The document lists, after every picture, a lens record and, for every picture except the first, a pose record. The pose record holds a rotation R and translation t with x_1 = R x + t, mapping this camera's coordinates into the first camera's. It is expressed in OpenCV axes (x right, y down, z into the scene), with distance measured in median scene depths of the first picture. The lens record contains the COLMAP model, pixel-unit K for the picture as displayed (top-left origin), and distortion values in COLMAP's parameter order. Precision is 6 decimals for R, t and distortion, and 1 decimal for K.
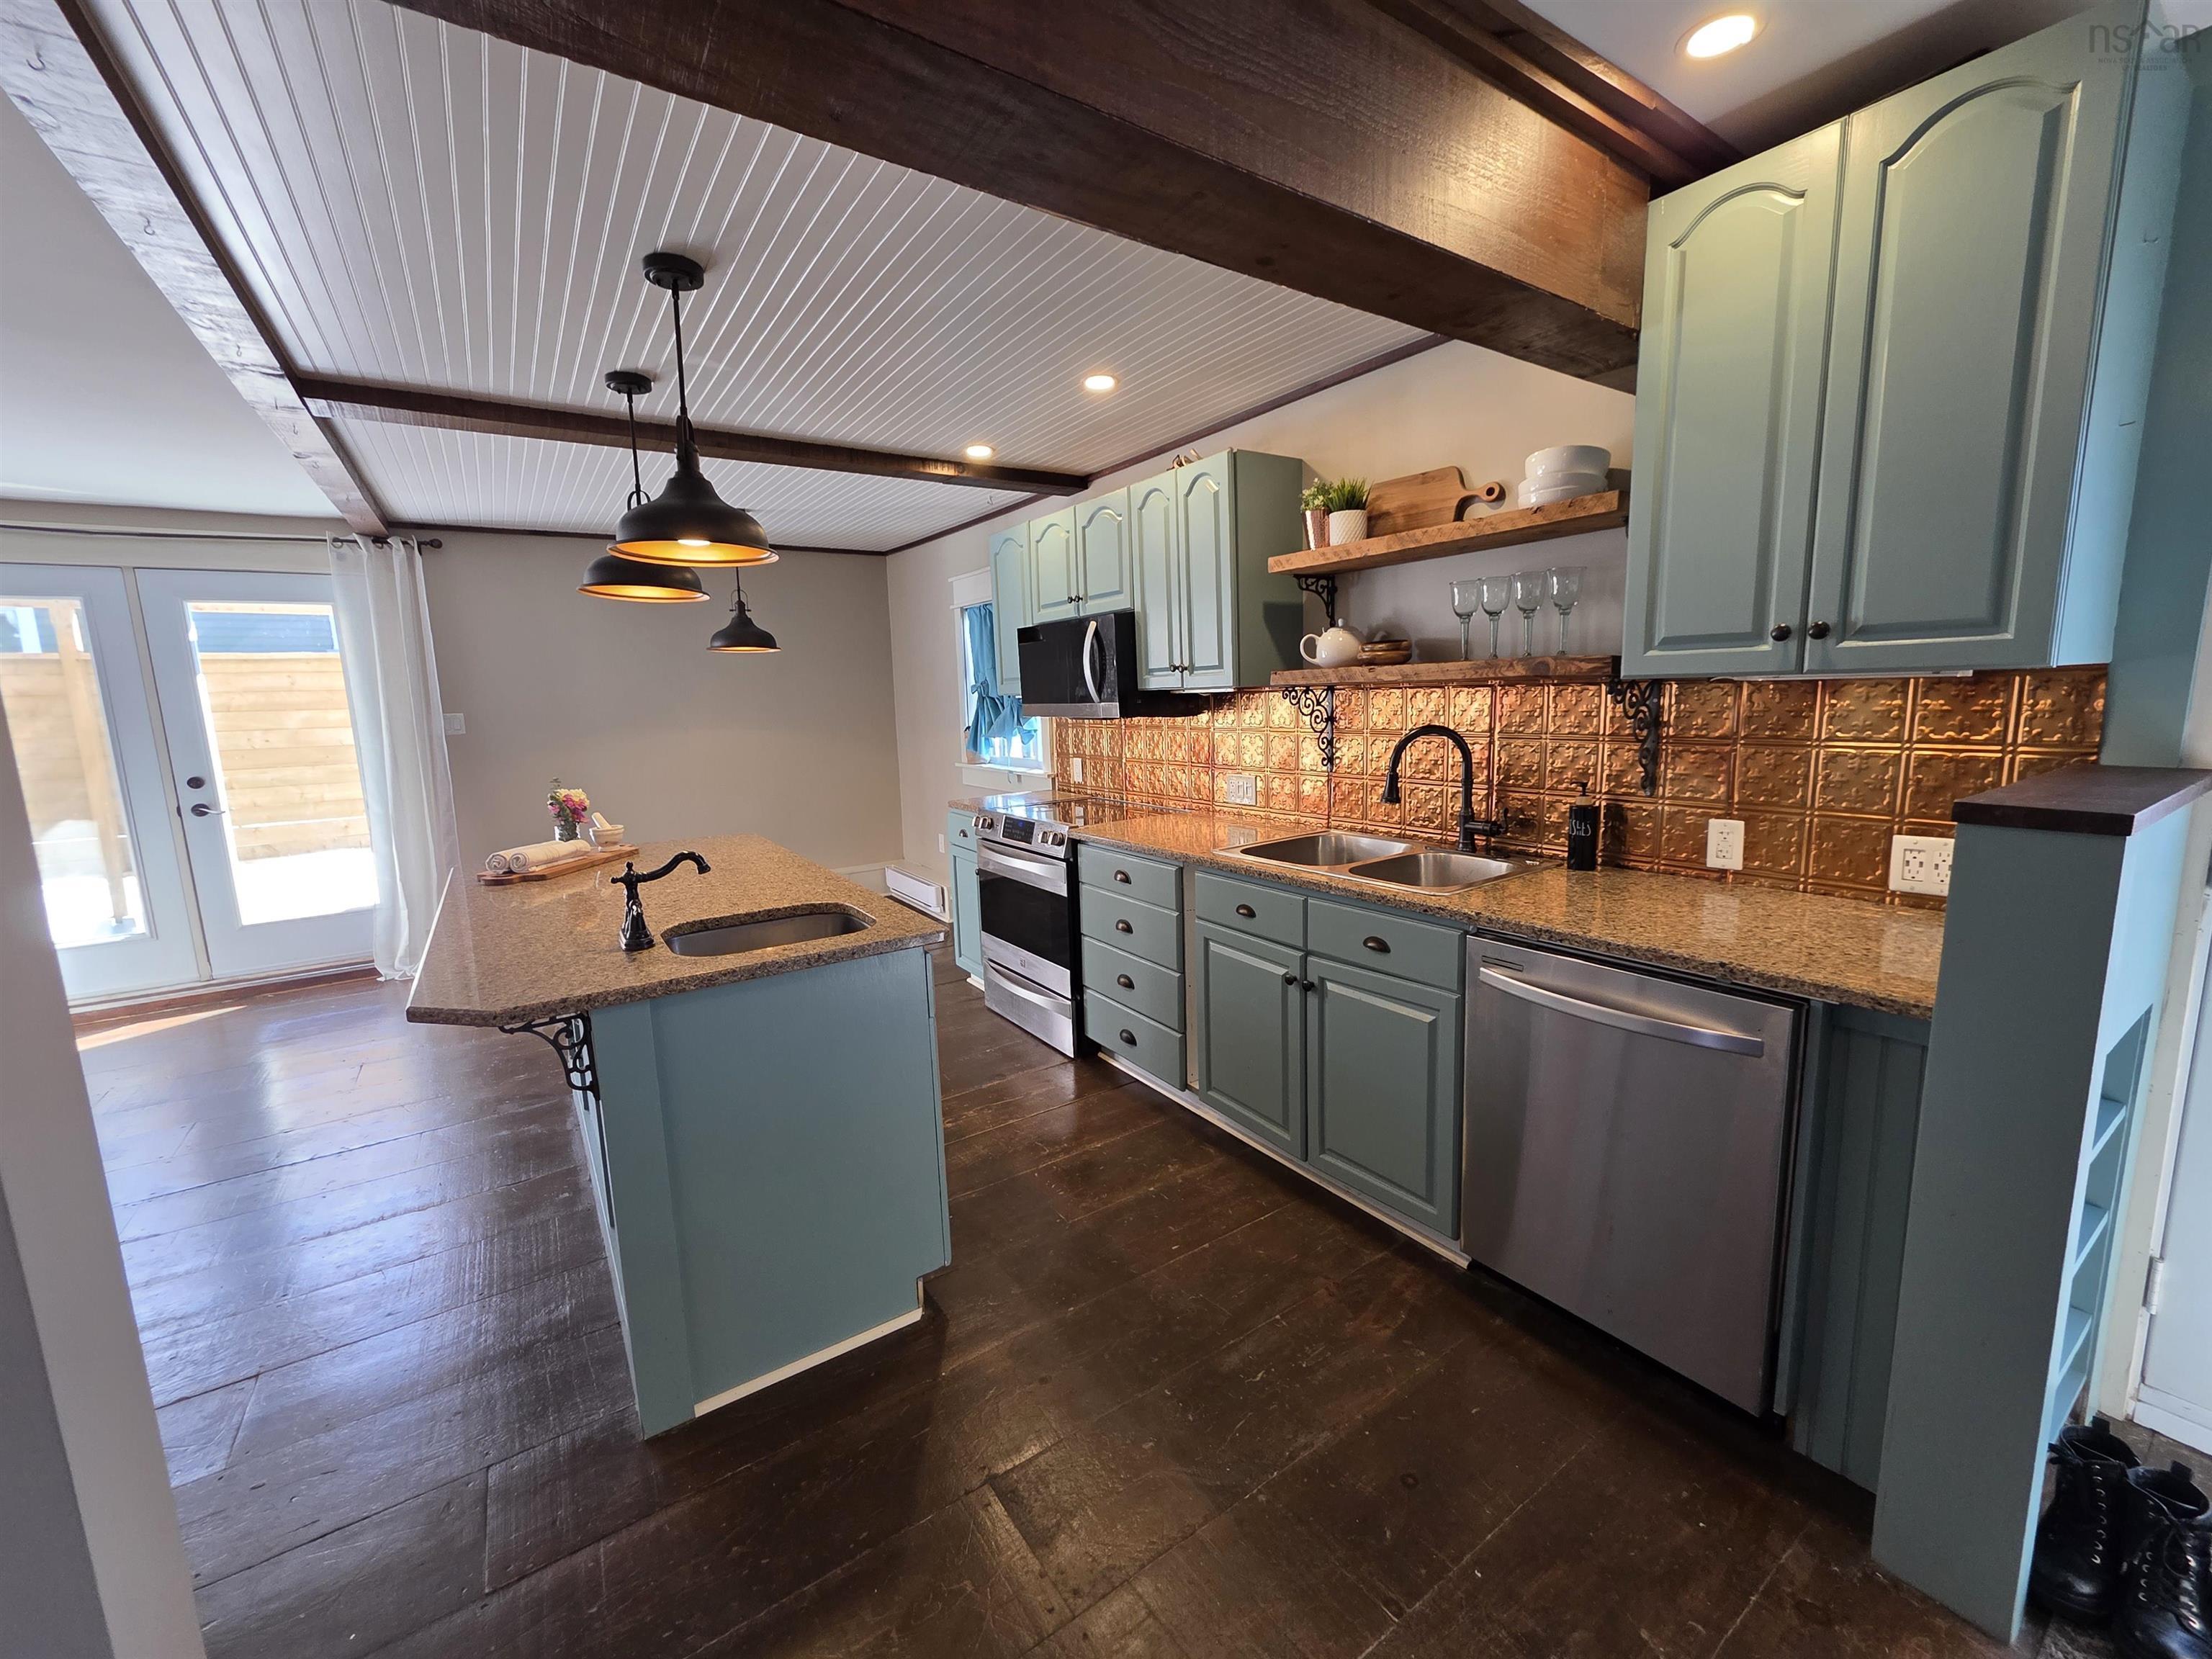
lens RADIAL K [[885.9, 0, 1107.1], [0, 885.9, 824.7], [0, 0, 1]] dist [0.000259, -0.000024]
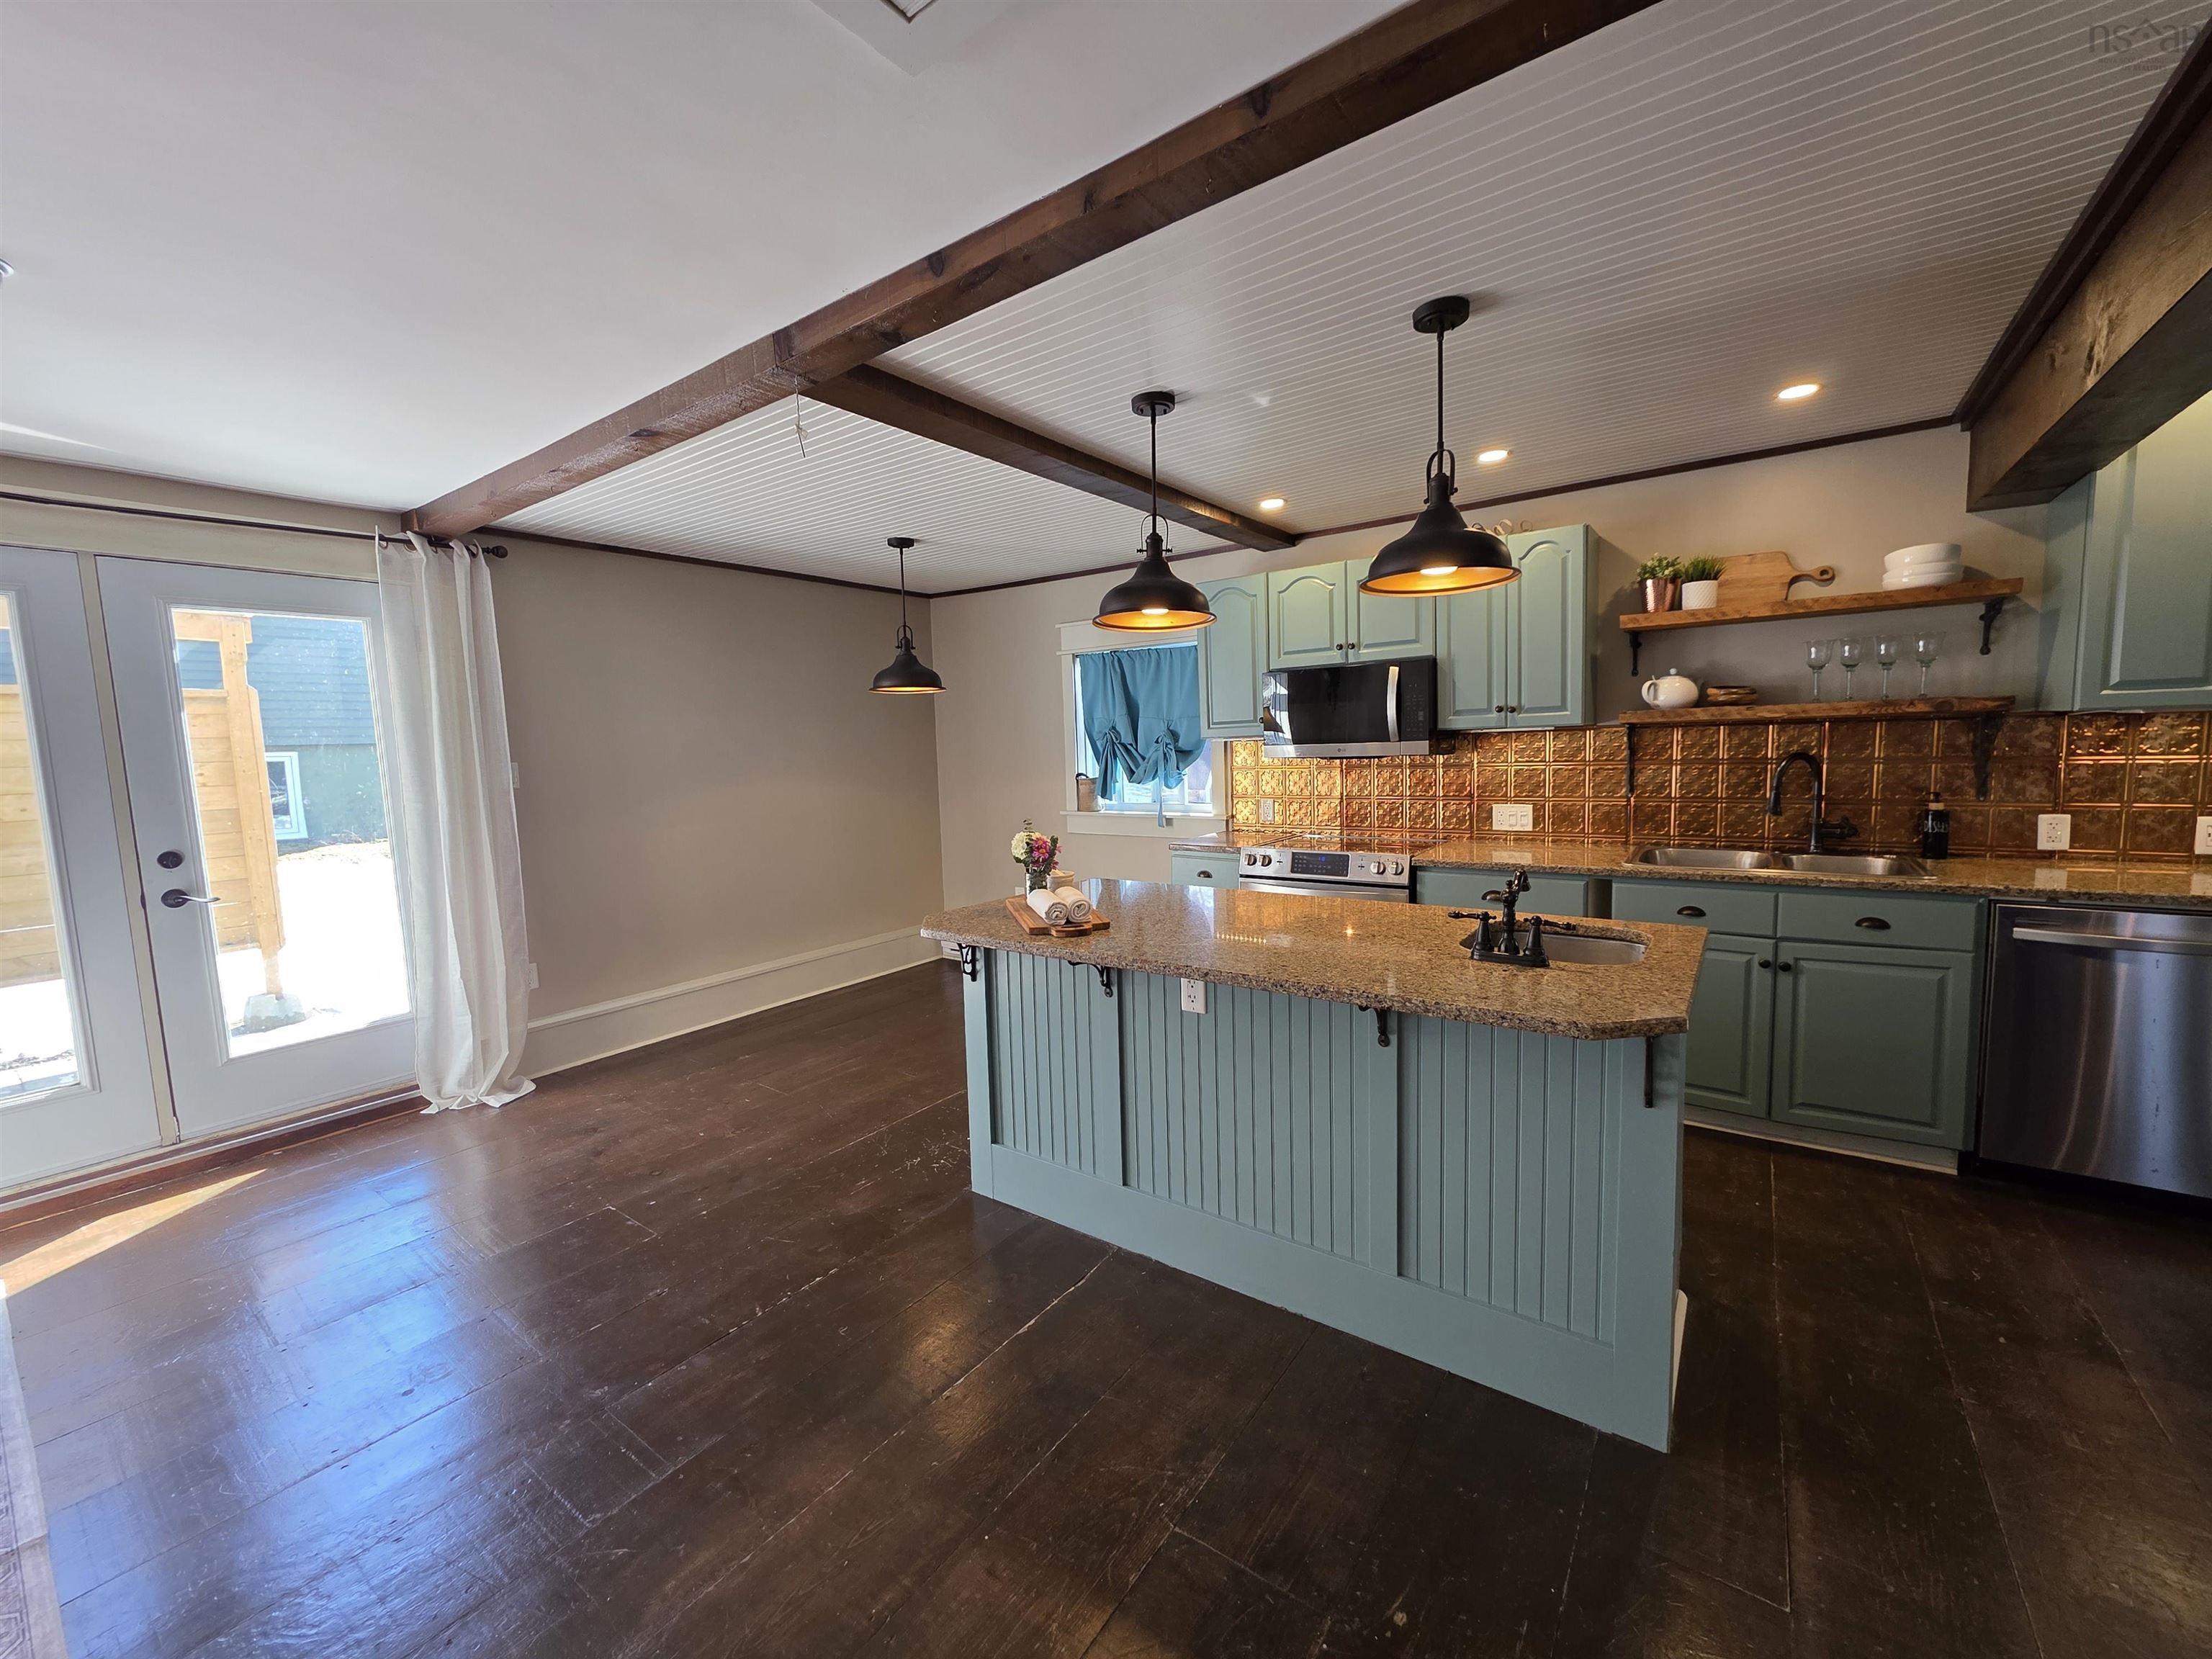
lens RADIAL K [[884.4, 0, 1106.0], [0, 884.4, 829.5], [0, 0, 1]] dist [0.000982, 0.000491]
pose [[0.942412, -0.033028, 0.332819, -0.723996], [0.053325, 0.997221, -0.052034, 0.006727], [-0.330175, 0.066786, 0.941554, 0.112721]]
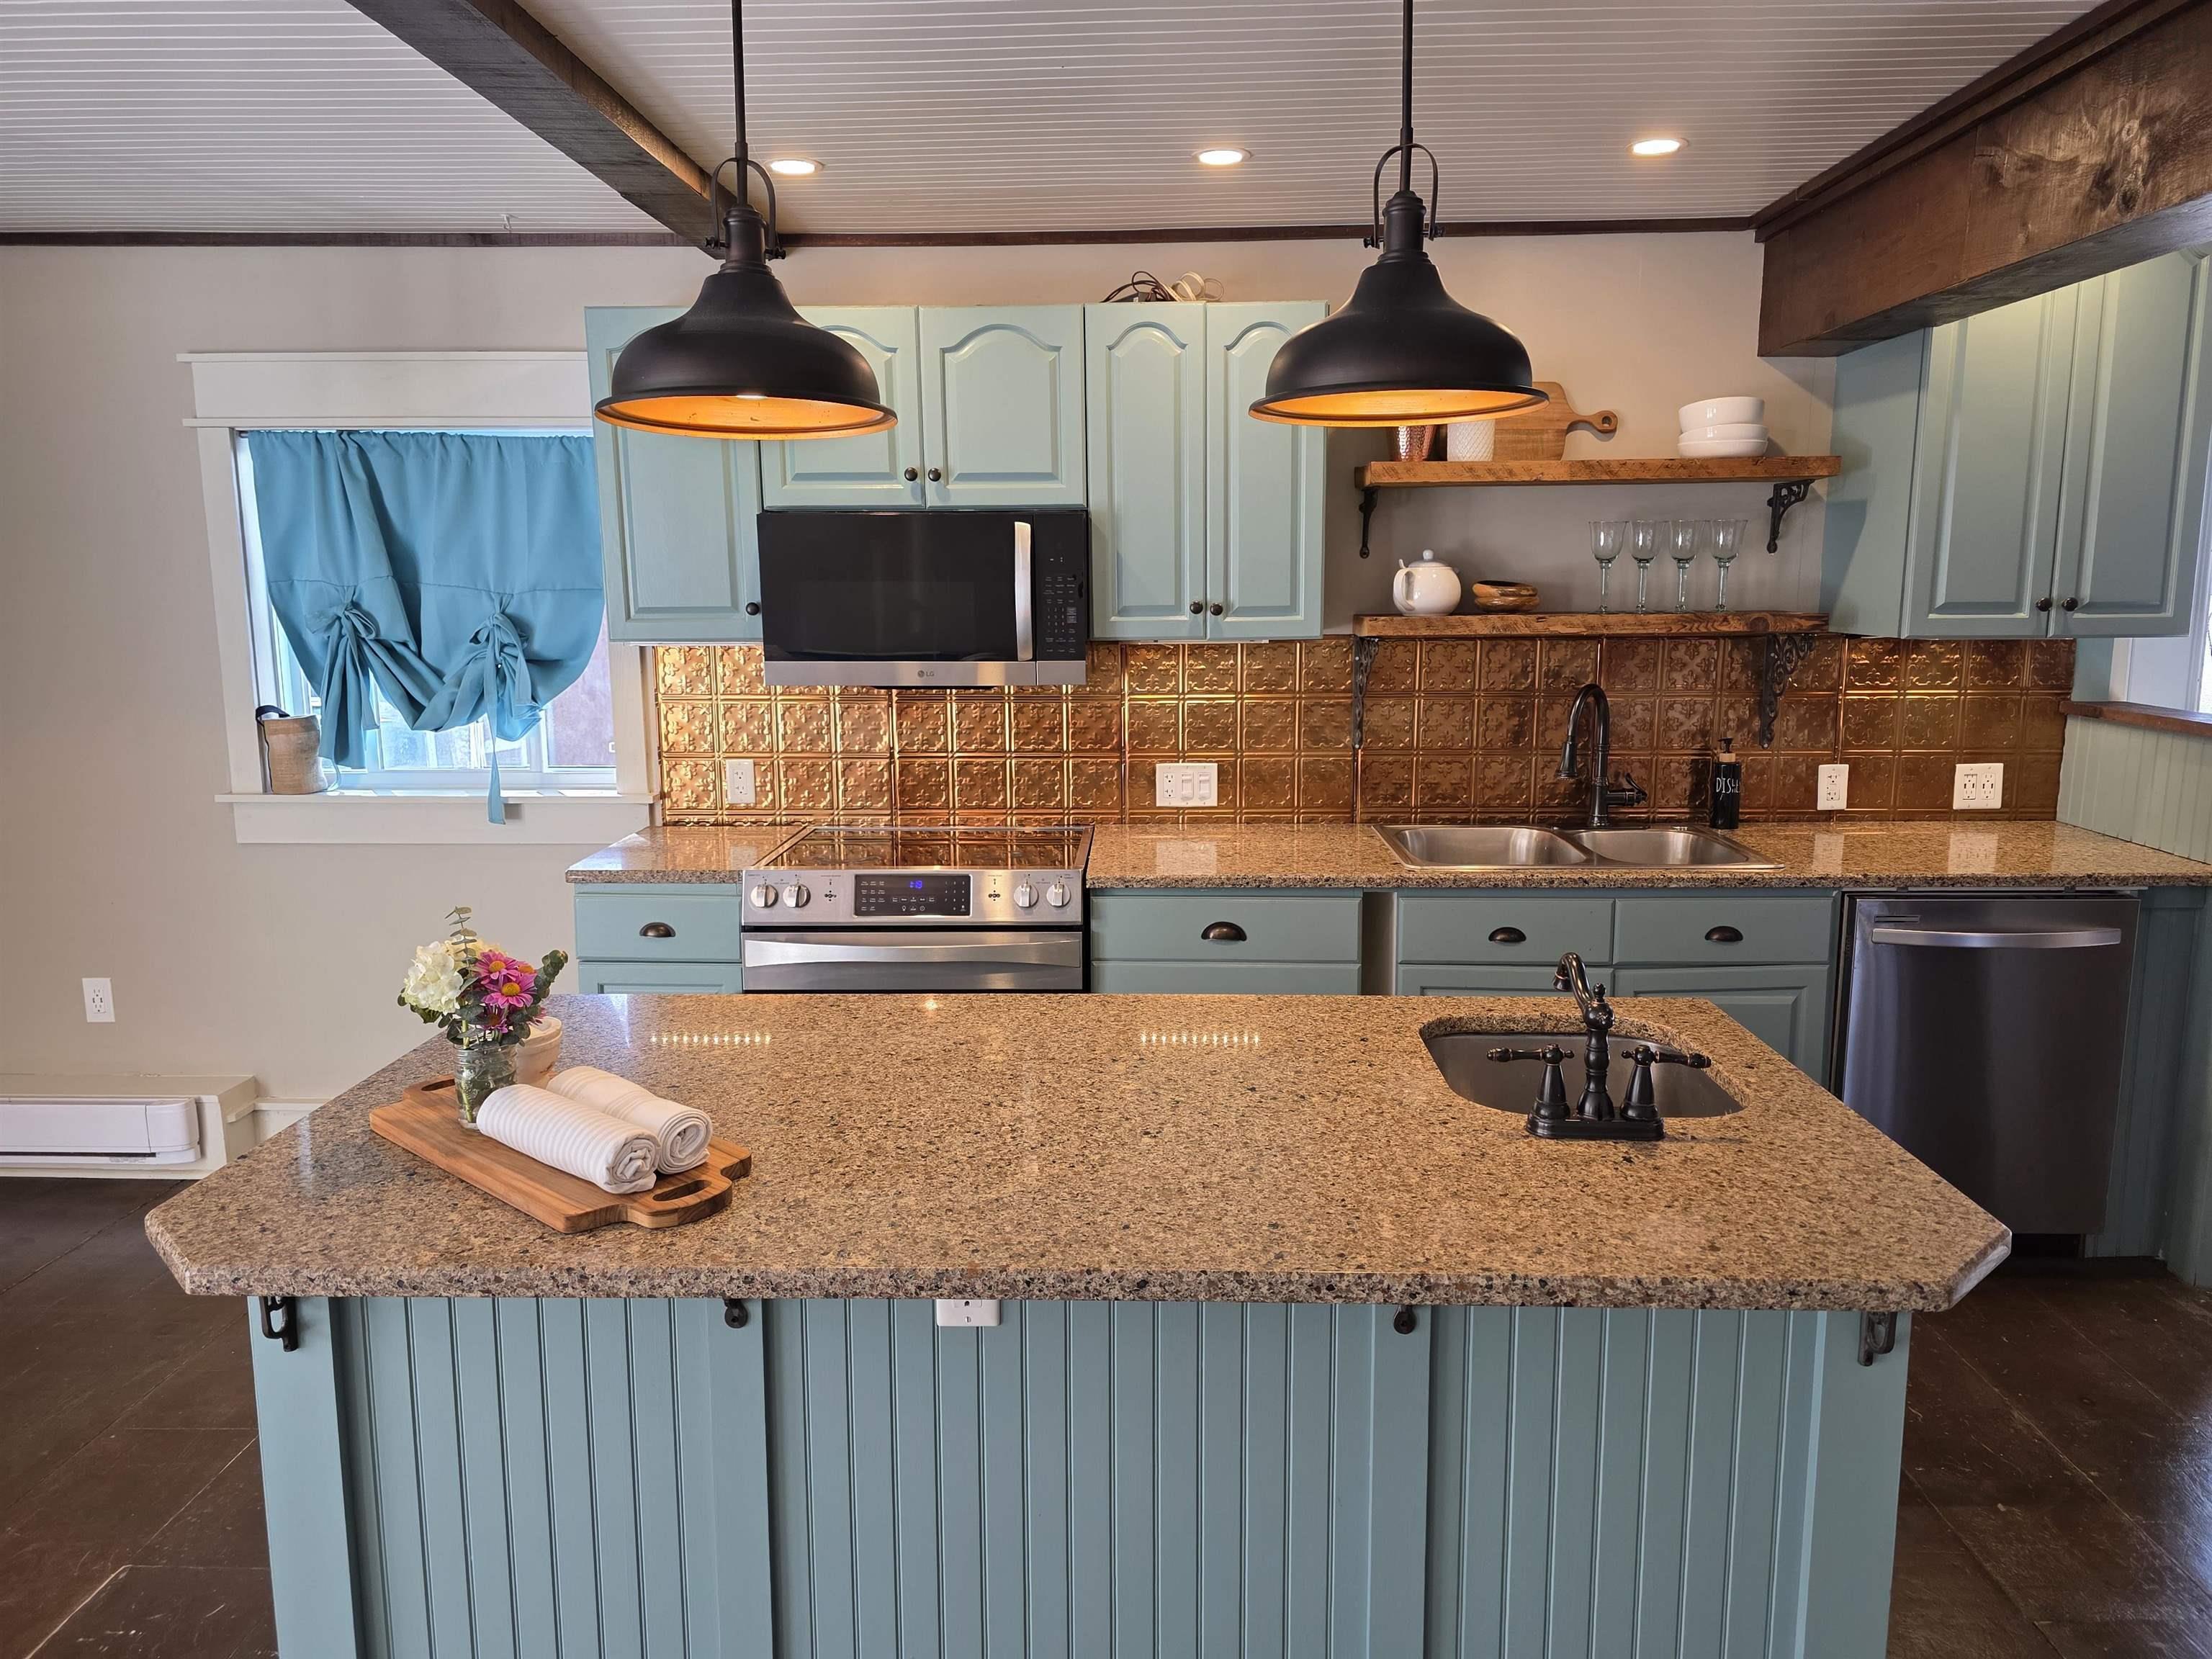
lens RADIAL K [[1484.3, 0, 1120.6], [0, 1484.3, 812.5], [0, 0, 1]] dist [0.095207, -0.106981]
pose [[0.584533, -0.099808, 0.805208, -0.804619], [0.107324, 0.993196, 0.045200, -0.076646], [-0.804241, 0.059997, 0.591267, 0.379715]]
